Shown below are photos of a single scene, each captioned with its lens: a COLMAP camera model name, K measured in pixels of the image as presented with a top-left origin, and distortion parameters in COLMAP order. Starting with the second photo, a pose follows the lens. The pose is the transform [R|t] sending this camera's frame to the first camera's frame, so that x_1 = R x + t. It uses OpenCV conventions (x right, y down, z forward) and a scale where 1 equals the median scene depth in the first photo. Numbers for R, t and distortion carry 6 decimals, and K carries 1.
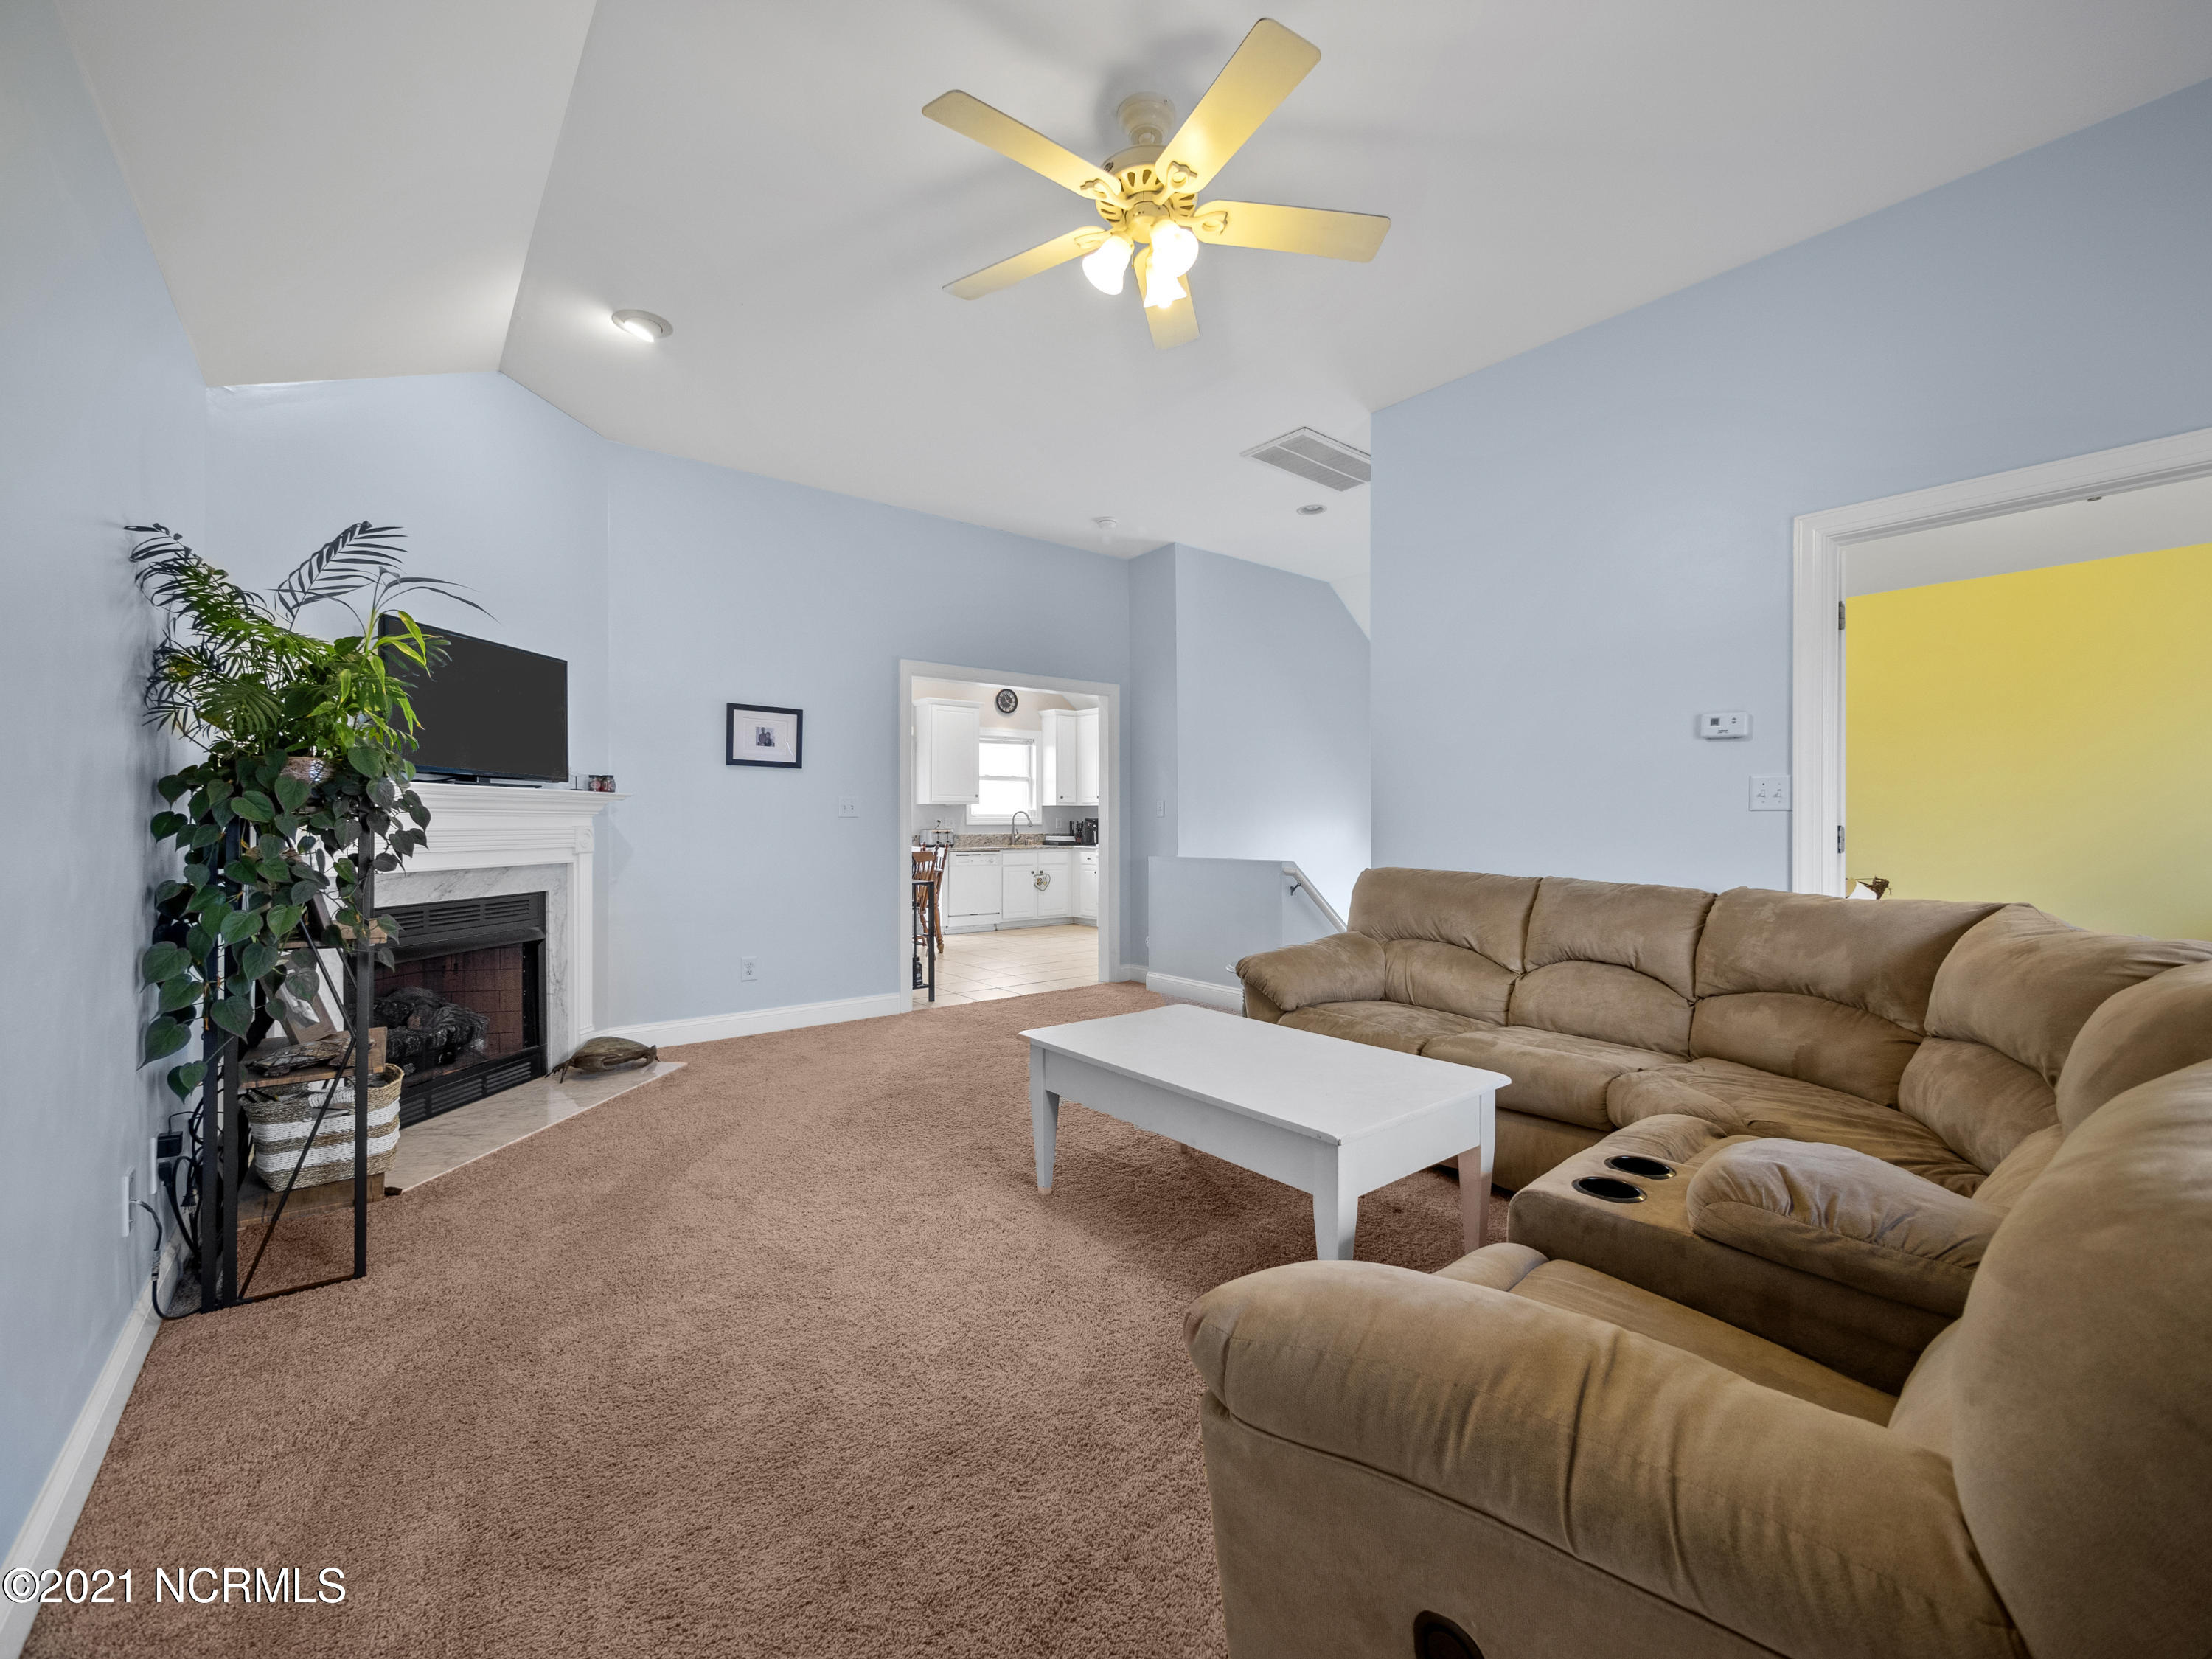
lens RADIAL K [[914.5, 0, 1107.9], [0, 914.5, 823.7], [0, 0, 1]] dist [0.028522, 0.000051]
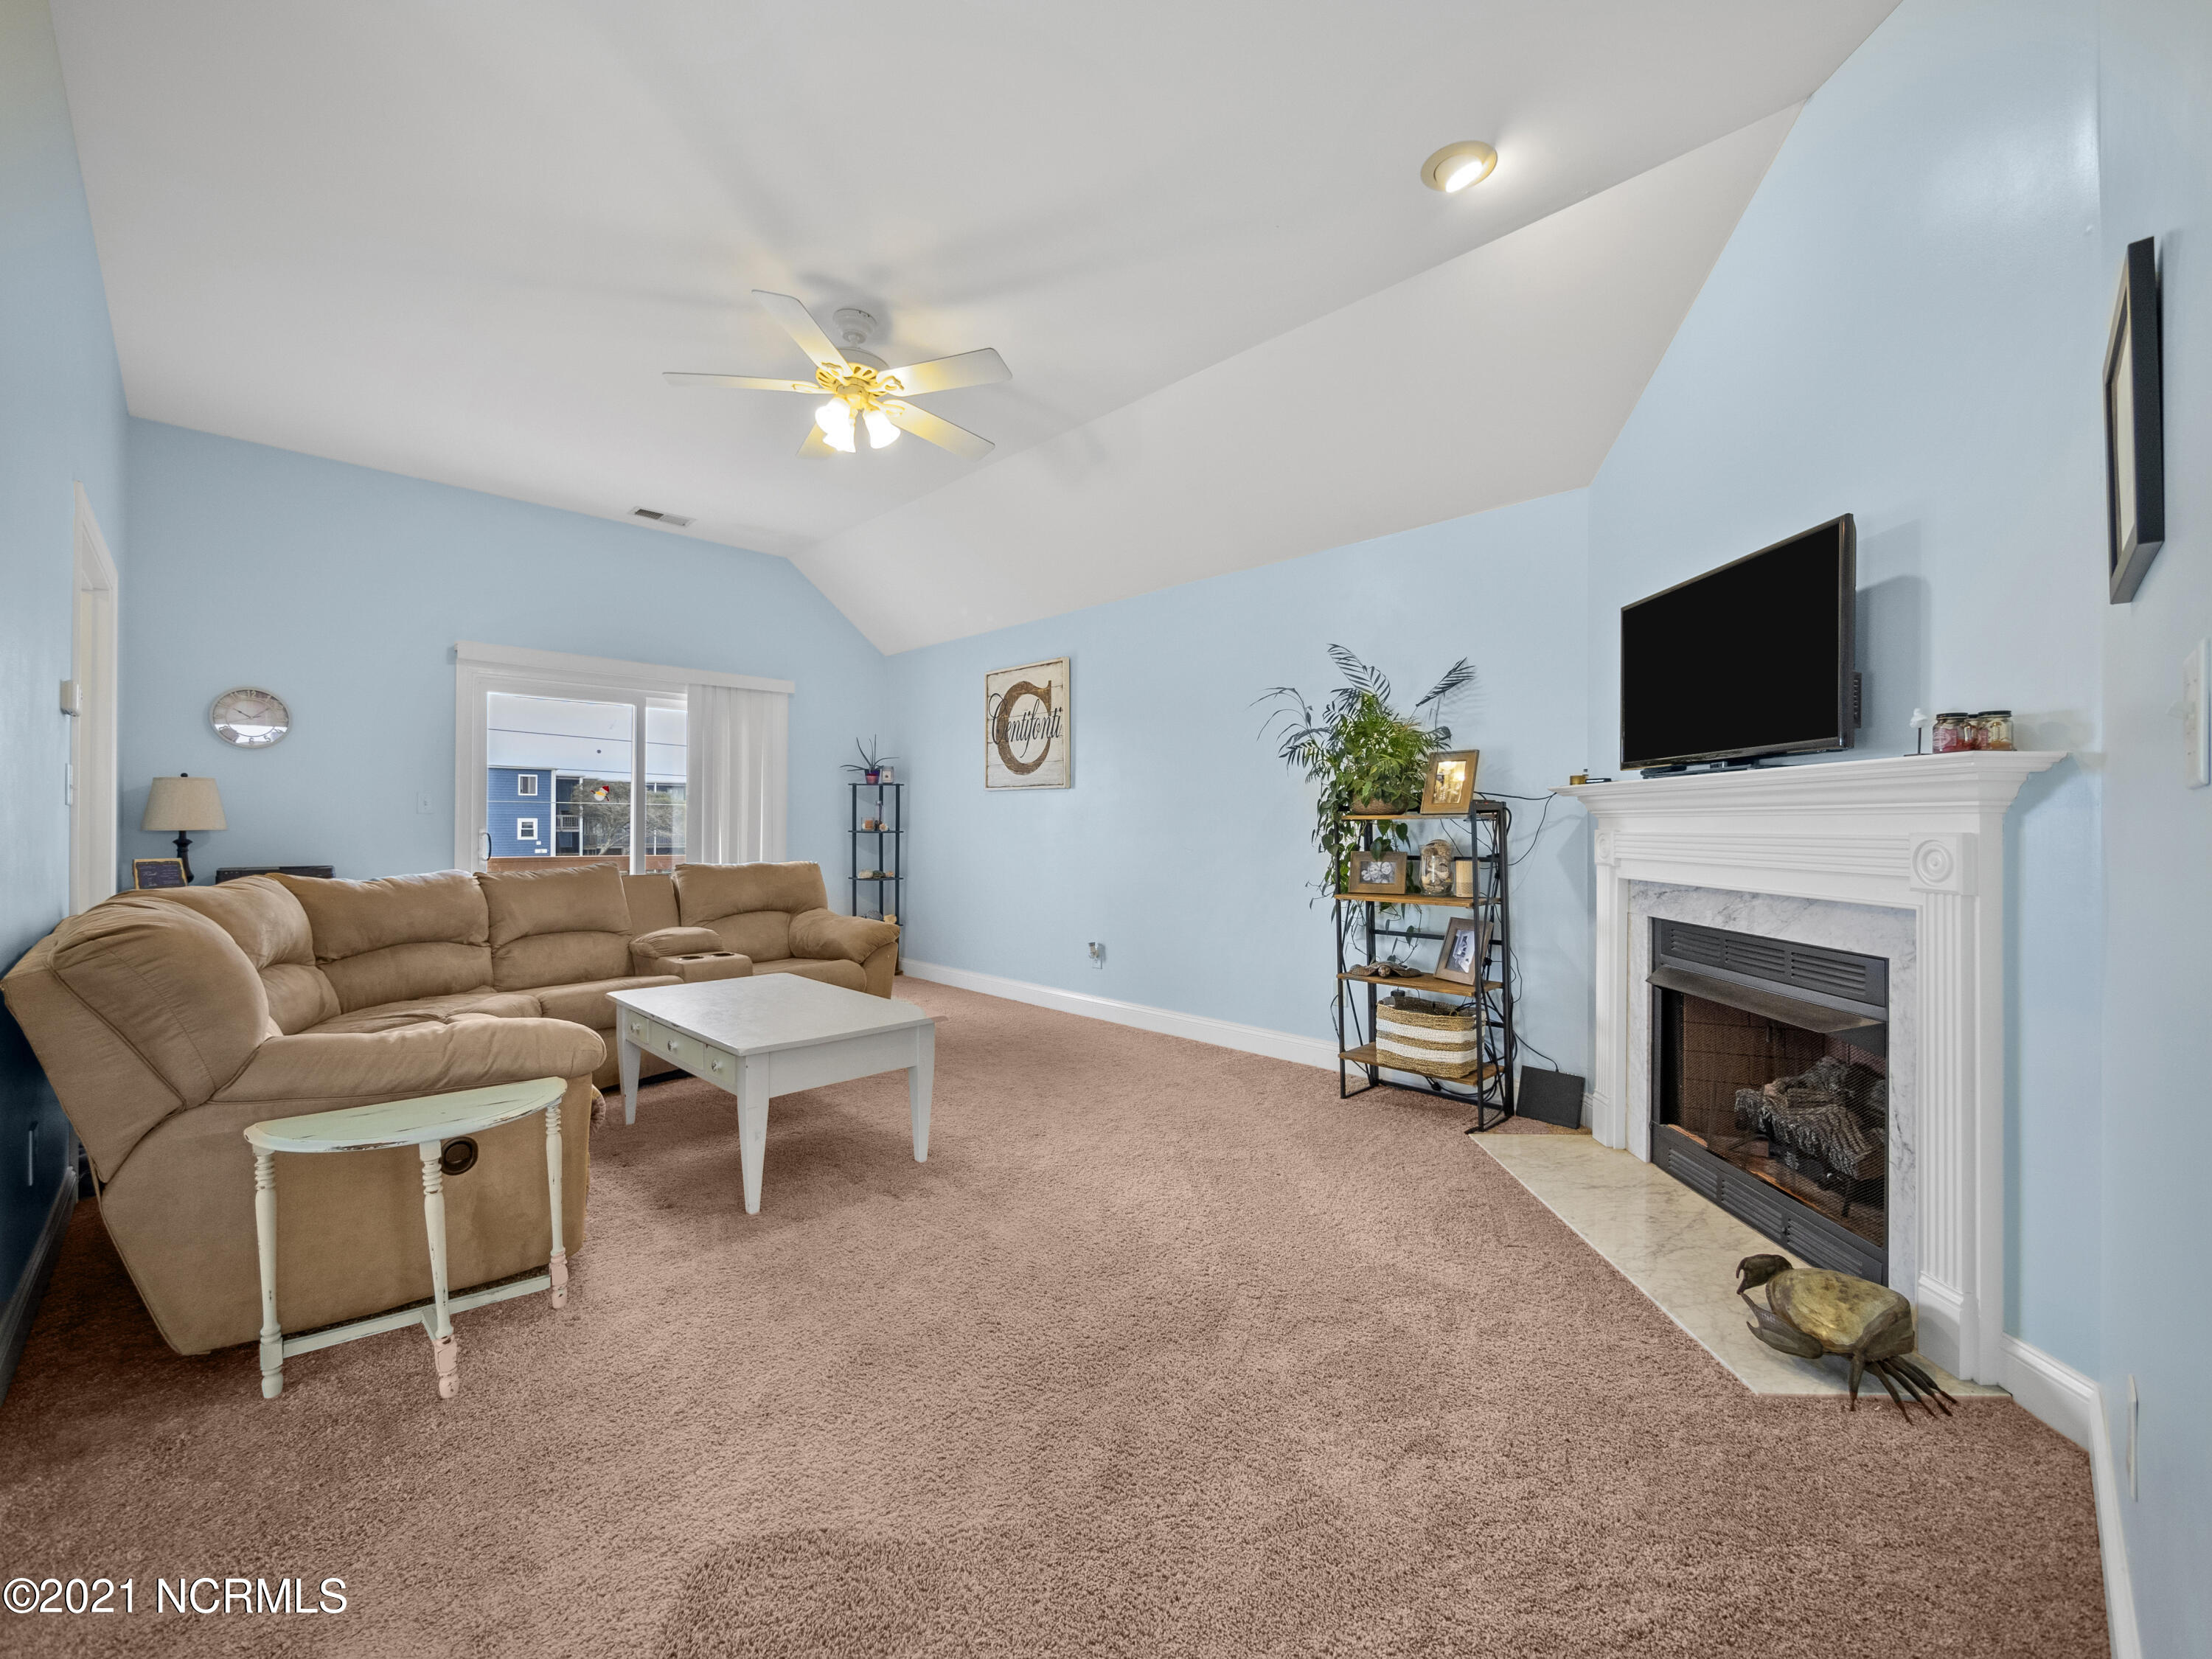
lens RADIAL K [[914.5, 0, 1107.9], [0, 914.5, 823.7], [0, 0, 1]] dist [0.028522, 0.000051]
pose [[-0.992905, -0.010292, -0.118461, -0.103513], [-0.009821, 0.999941, -0.004553, 0.004155], [0.118501, -0.003357, -0.992948, 1.365602]]
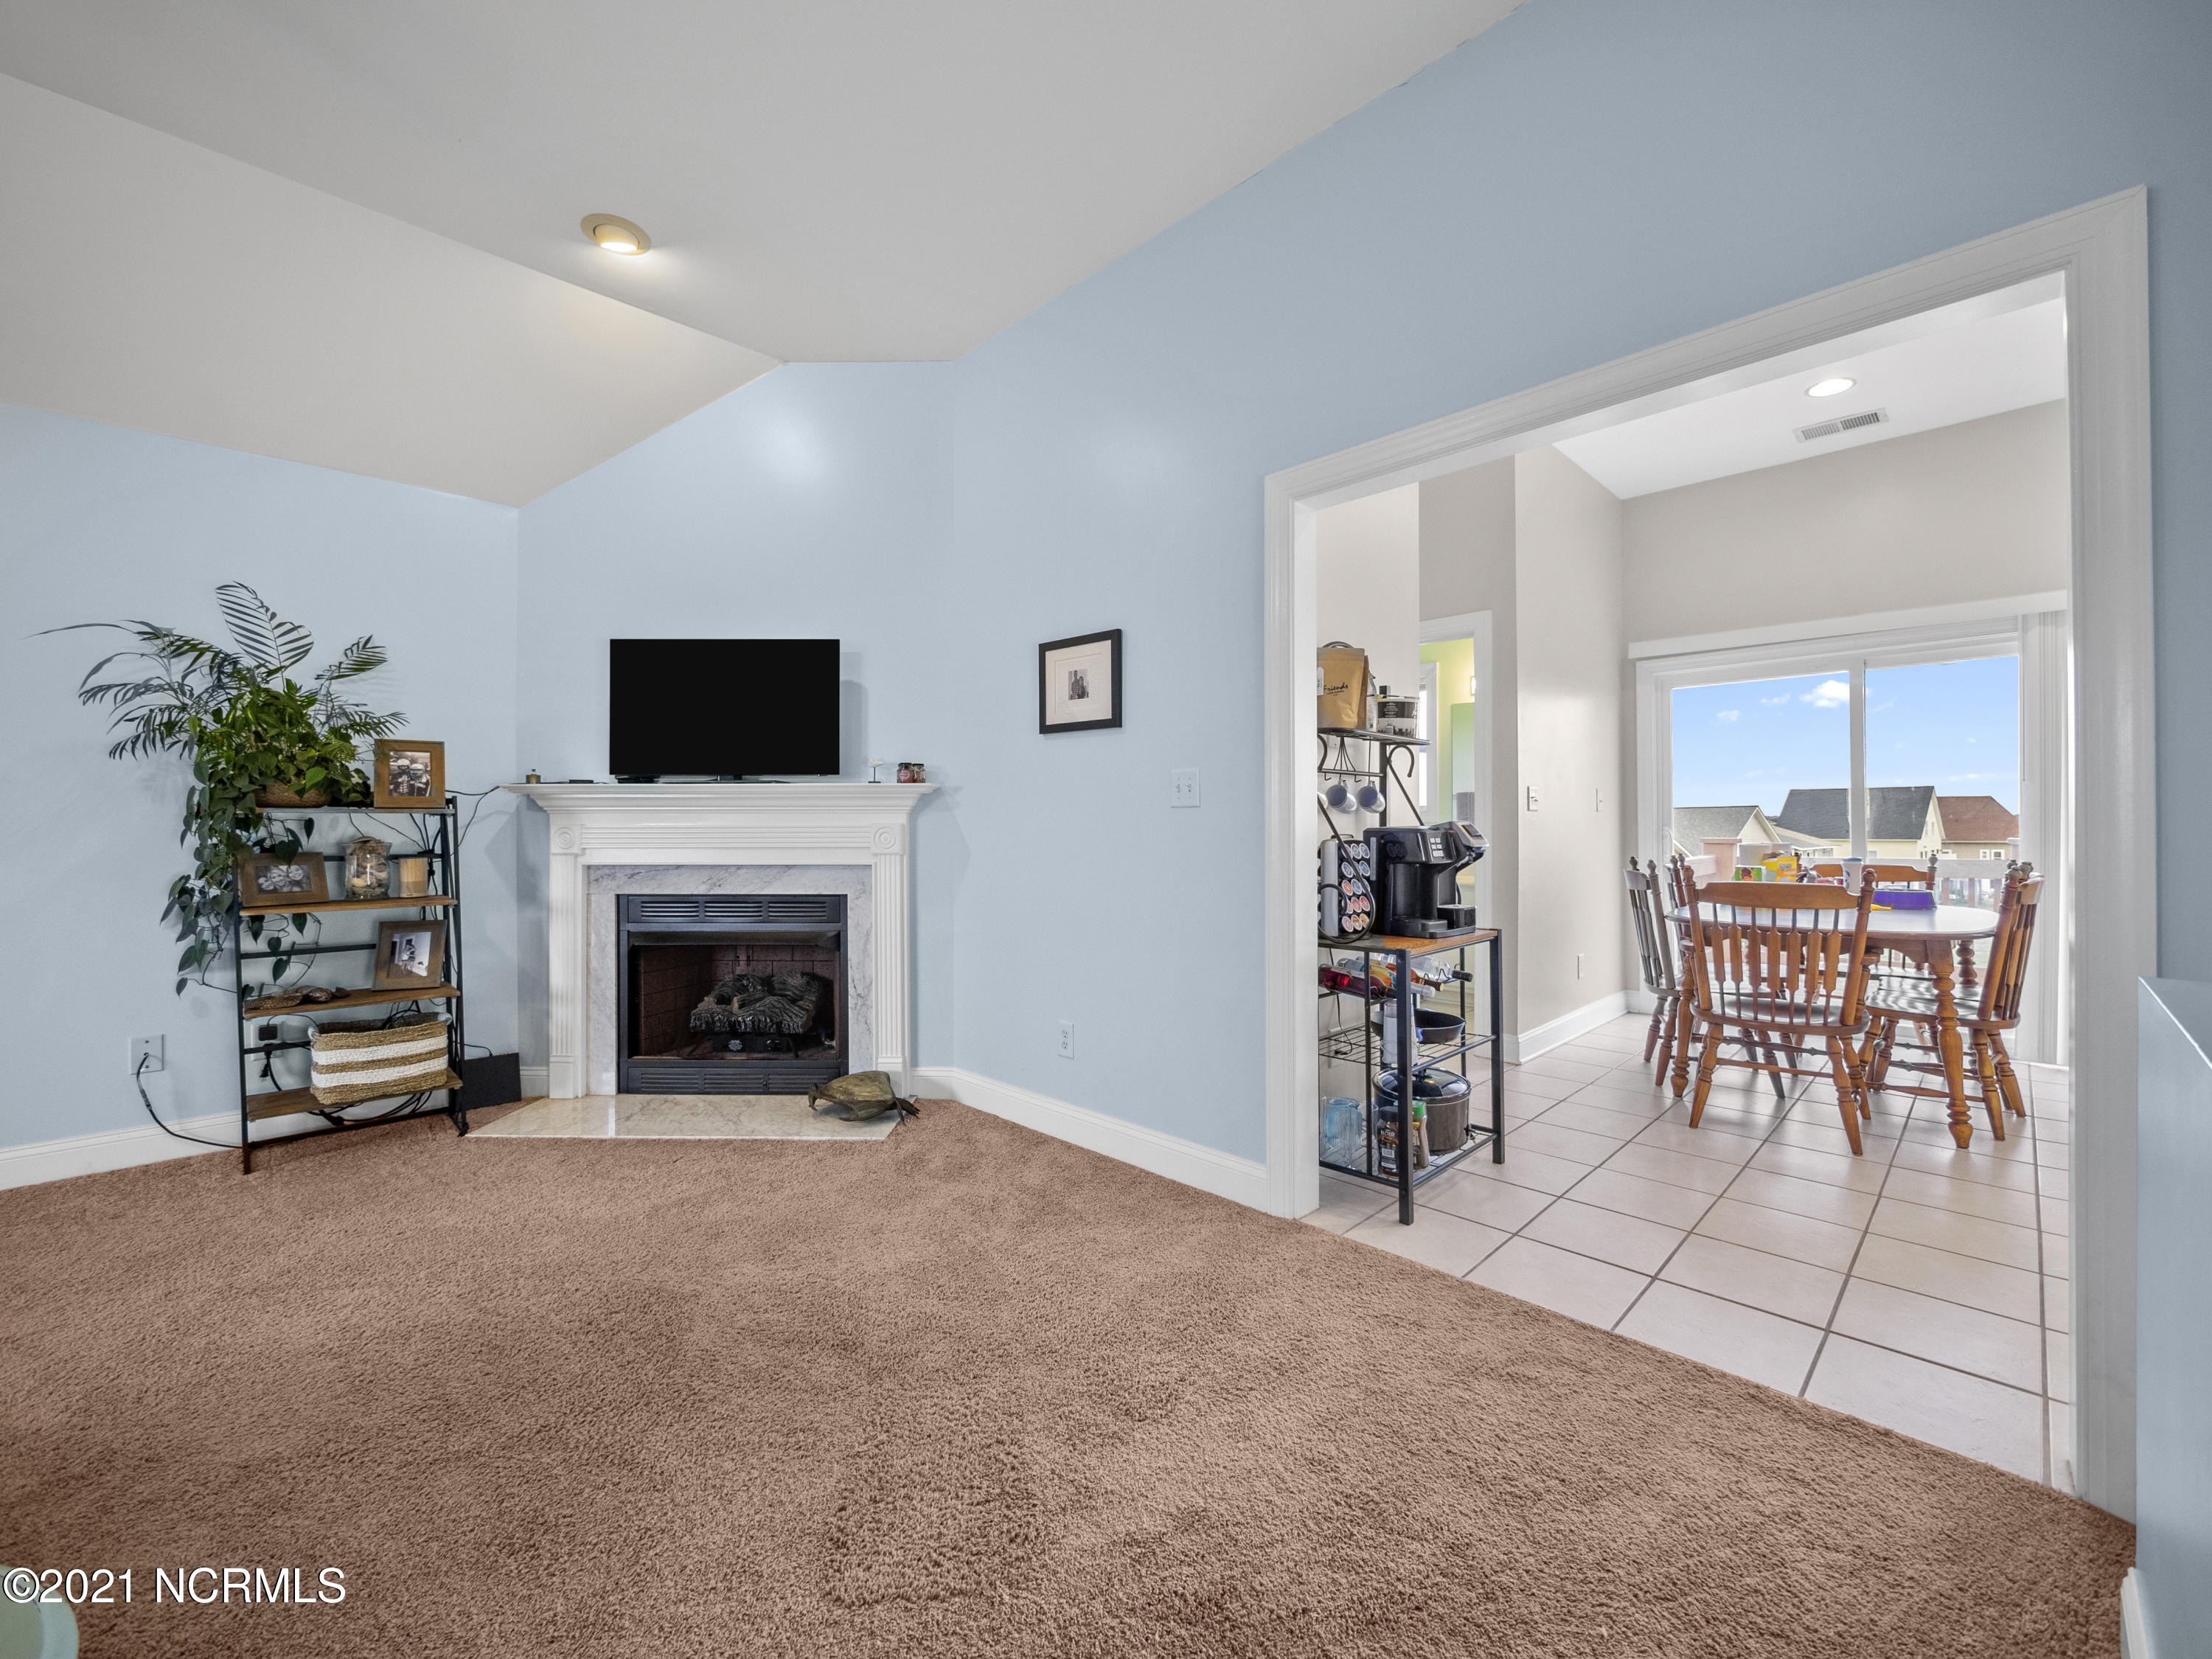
lens RADIAL K [[952.3, 0, 1108.6], [0, 952.3, 819.4], [0, 0, 1]] dist [-0.001772, -0.000084]
pose [[0.098853, -0.004807, -0.995090, 0.332046], [0.002679, 0.999986, -0.004564, 0.003380], [0.995098, -0.002214, 0.098864, 1.085113]]
